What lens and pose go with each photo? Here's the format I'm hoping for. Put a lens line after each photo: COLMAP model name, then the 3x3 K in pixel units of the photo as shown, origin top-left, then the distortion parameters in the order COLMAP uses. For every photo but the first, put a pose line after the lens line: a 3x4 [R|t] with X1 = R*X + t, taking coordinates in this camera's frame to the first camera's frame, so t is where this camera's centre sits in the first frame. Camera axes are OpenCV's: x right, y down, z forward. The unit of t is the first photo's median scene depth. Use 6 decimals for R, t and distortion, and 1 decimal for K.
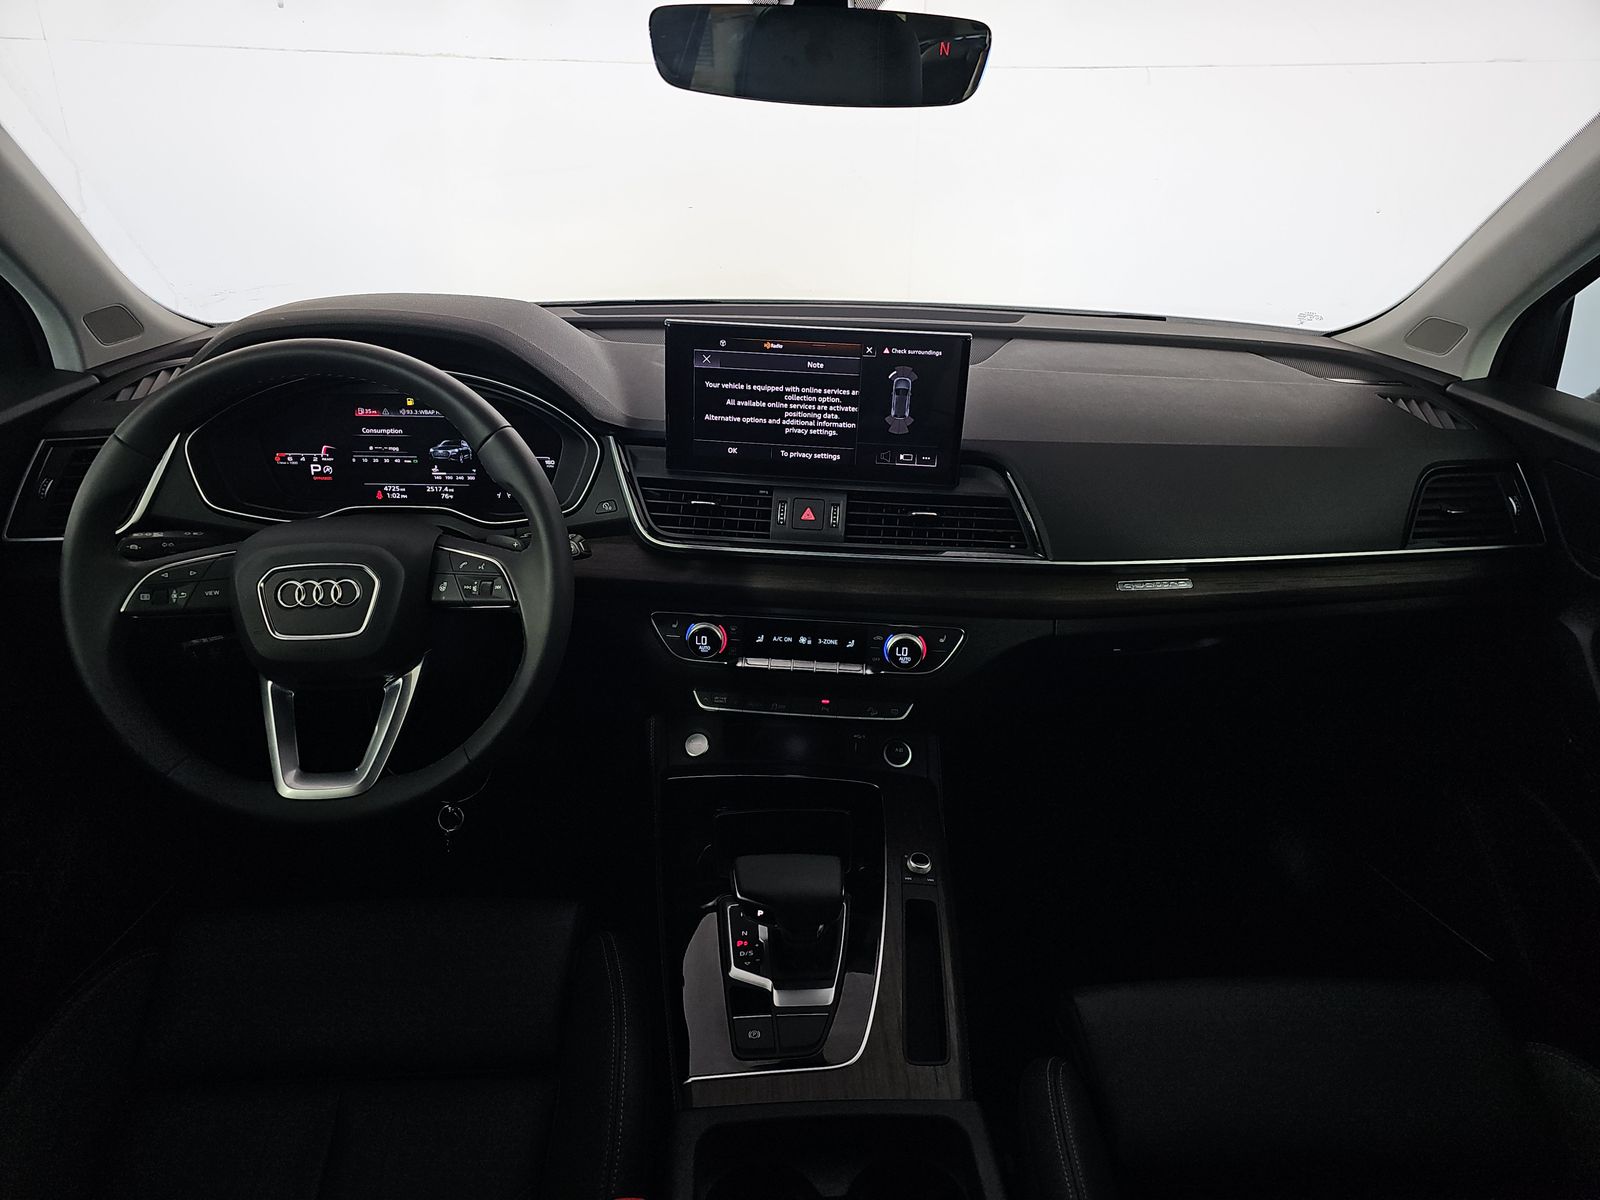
lens RADIAL K [[1069.0, 0, 867.8], [0, 1069.0, 601.0], [0, 0, 1]] dist [0.001848, -0.025984]
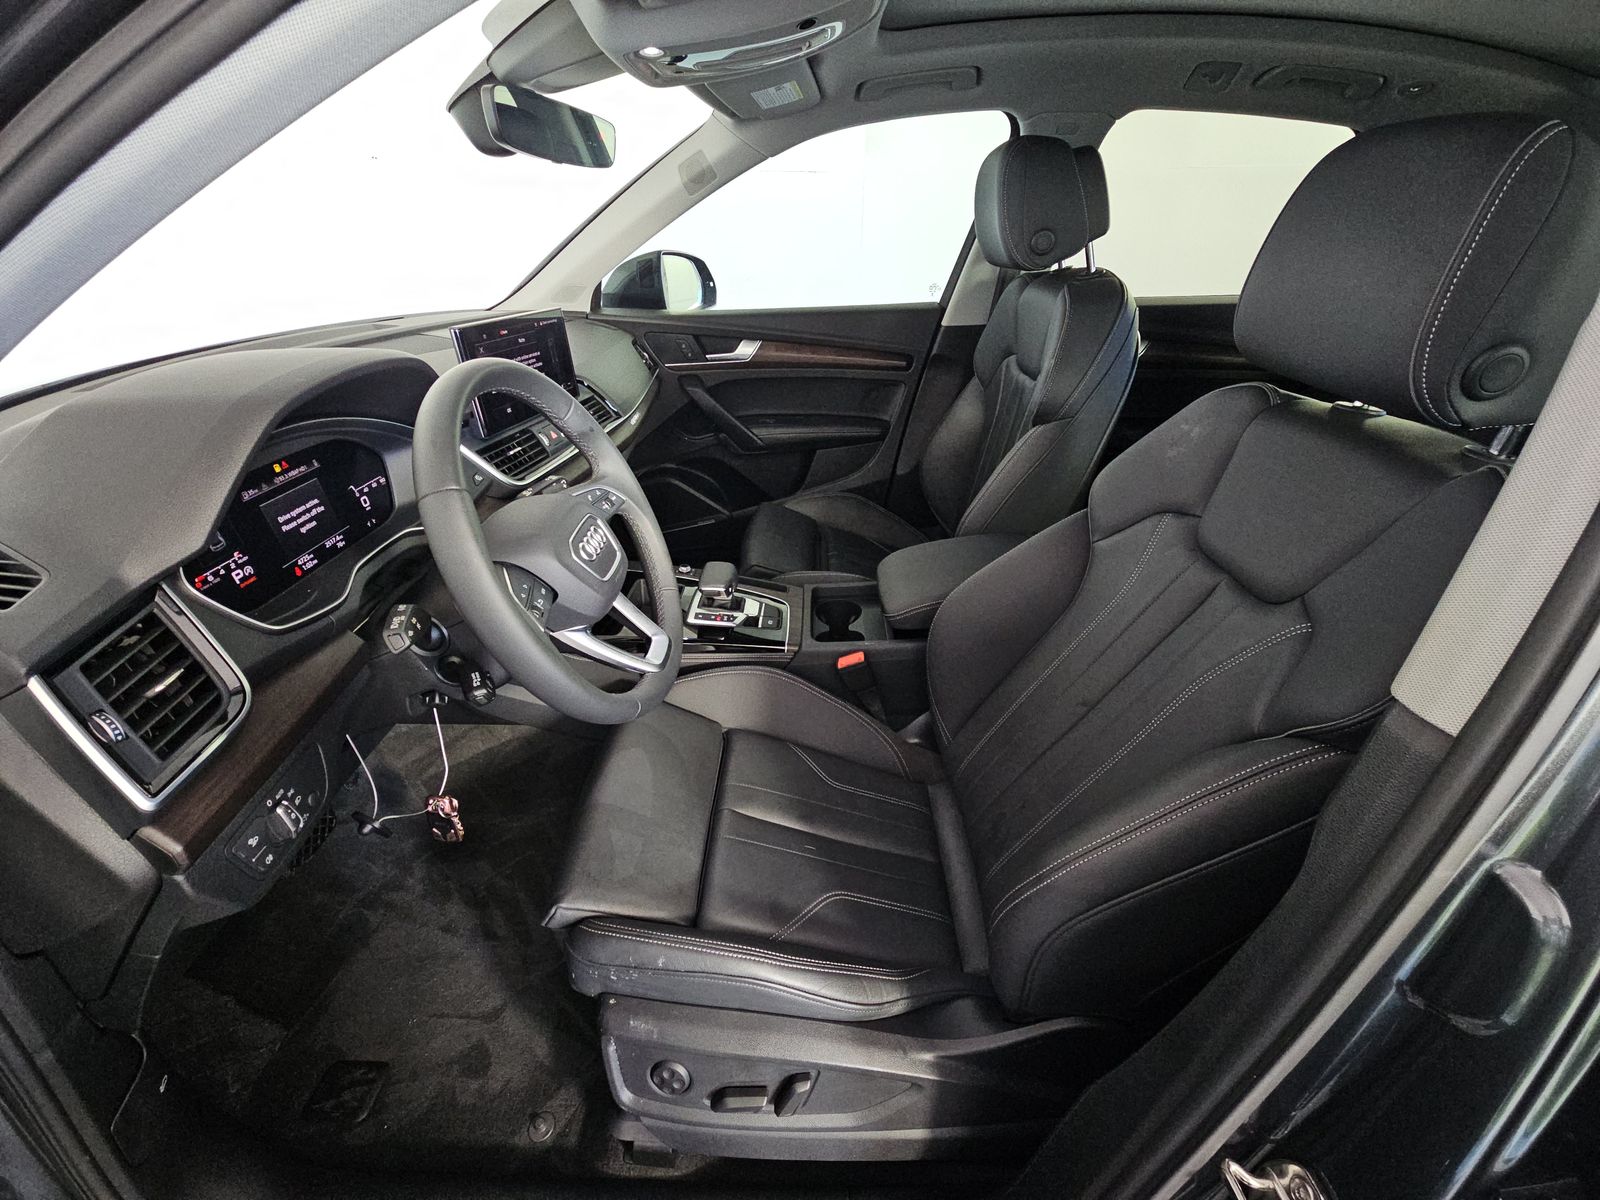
lens RADIAL K [[646.4, 0, 803.7], [0, 646.4, 601.6], [0, 0, 1]] dist [-0.000544, -0.000043]
pose [[0.093808, -0.525466, 0.845628, -0.990206], [0.403646, 0.796506, 0.450164, -0.167033], [-0.910093, 0.299106, 0.286820, 0.441006]]
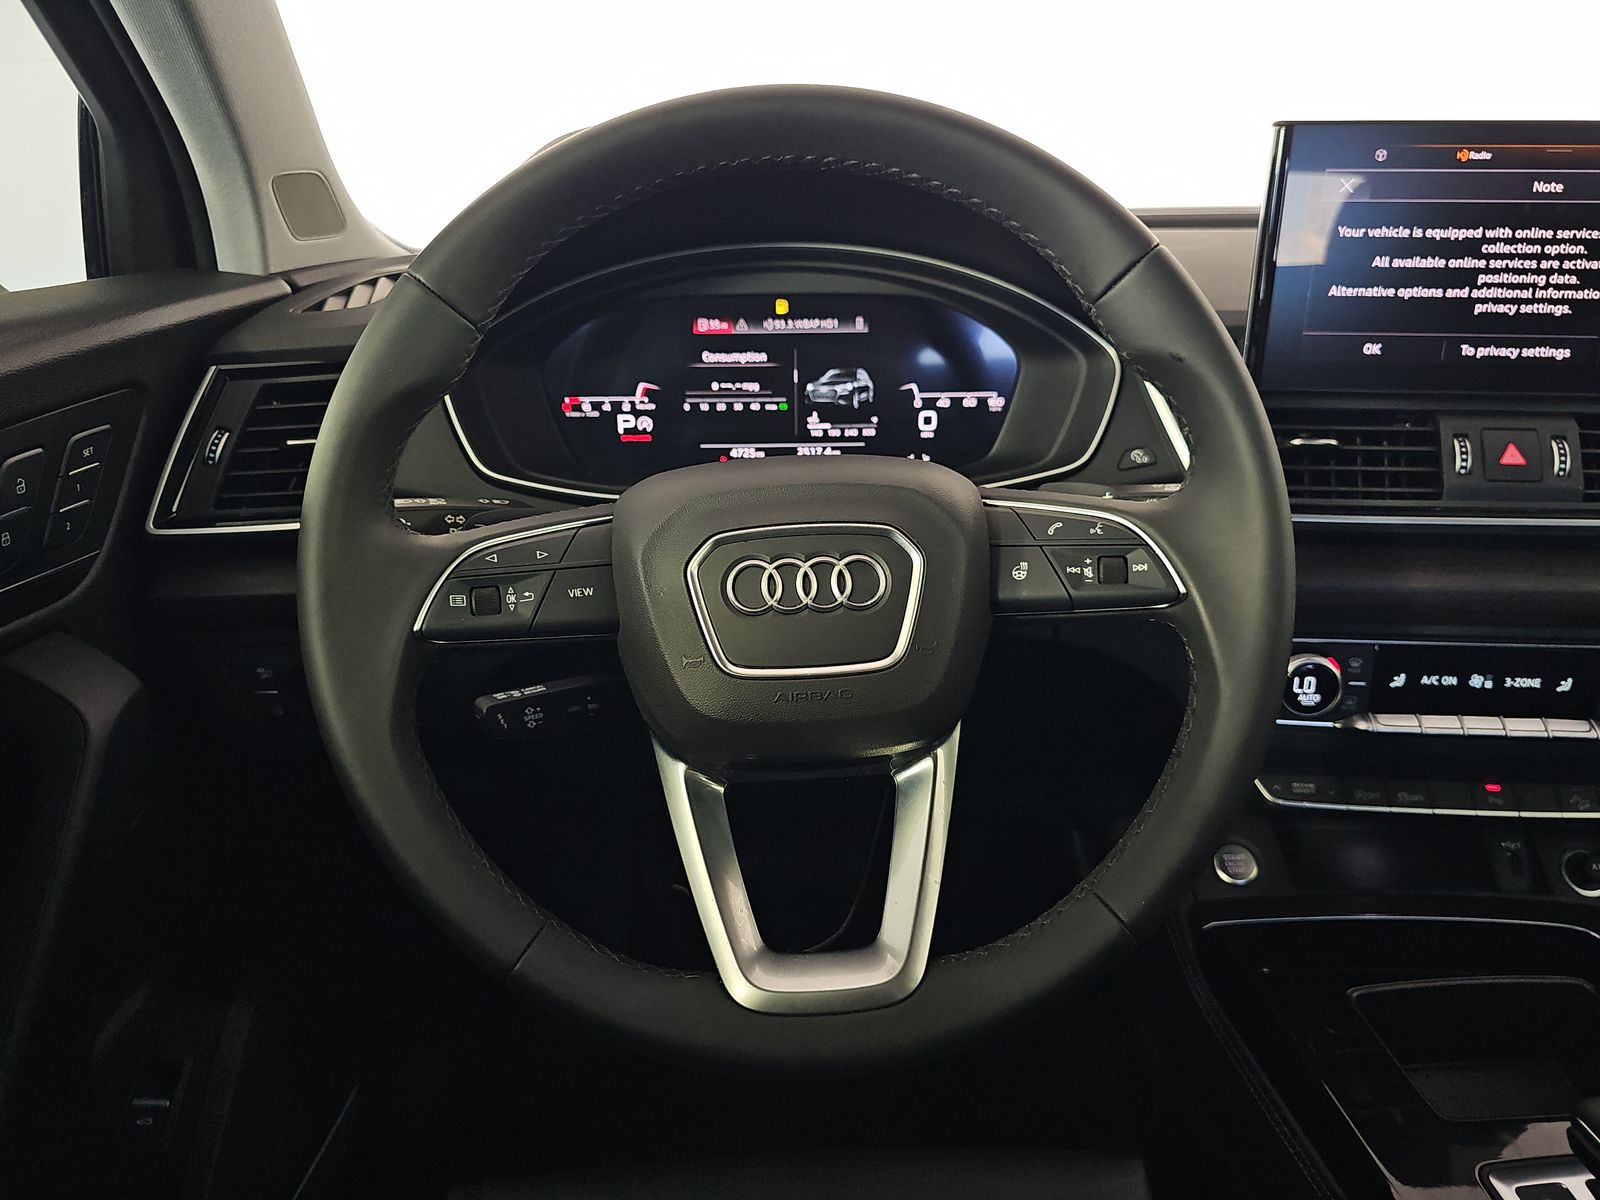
lens RADIAL K [[1069.0, 0, 802.8], [0, 1069.0, 616.9], [0, 0, 1]] dist [0.001848, -0.025984]
pose [[0.997703, -0.026650, -0.062281, -0.398904], [0.022441, 0.997478, -0.067331, 0.033927], [0.063918, 0.065779, 0.995785, 0.417815]]
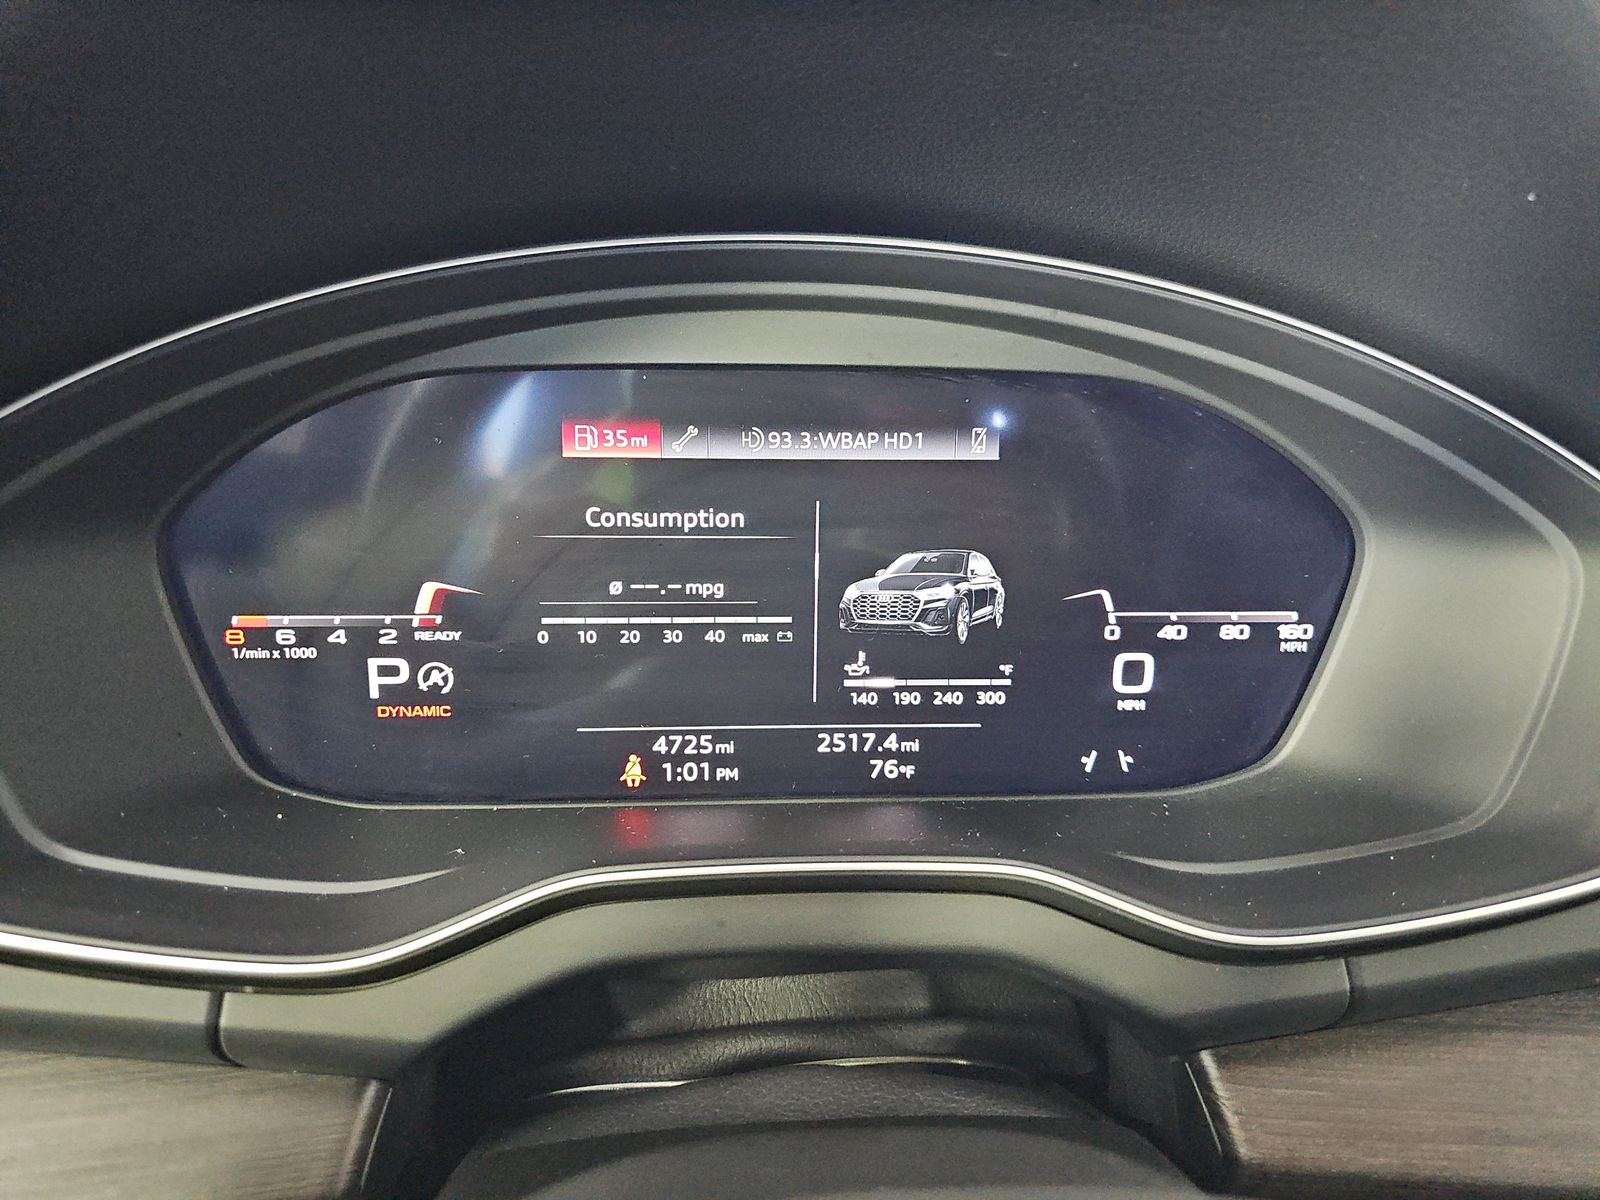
lens RADIAL K [[1069.0, 0, 796.7], [0, 1069.0, 540.9], [0, 0, 1]] dist [0.001848, -0.025984]
pose [[0.999794, -0.014300, -0.014386, -0.440965], [0.012341, 0.991688, -0.128074, -0.127994], [0.016098, 0.127870, 0.991660, 0.793145]]
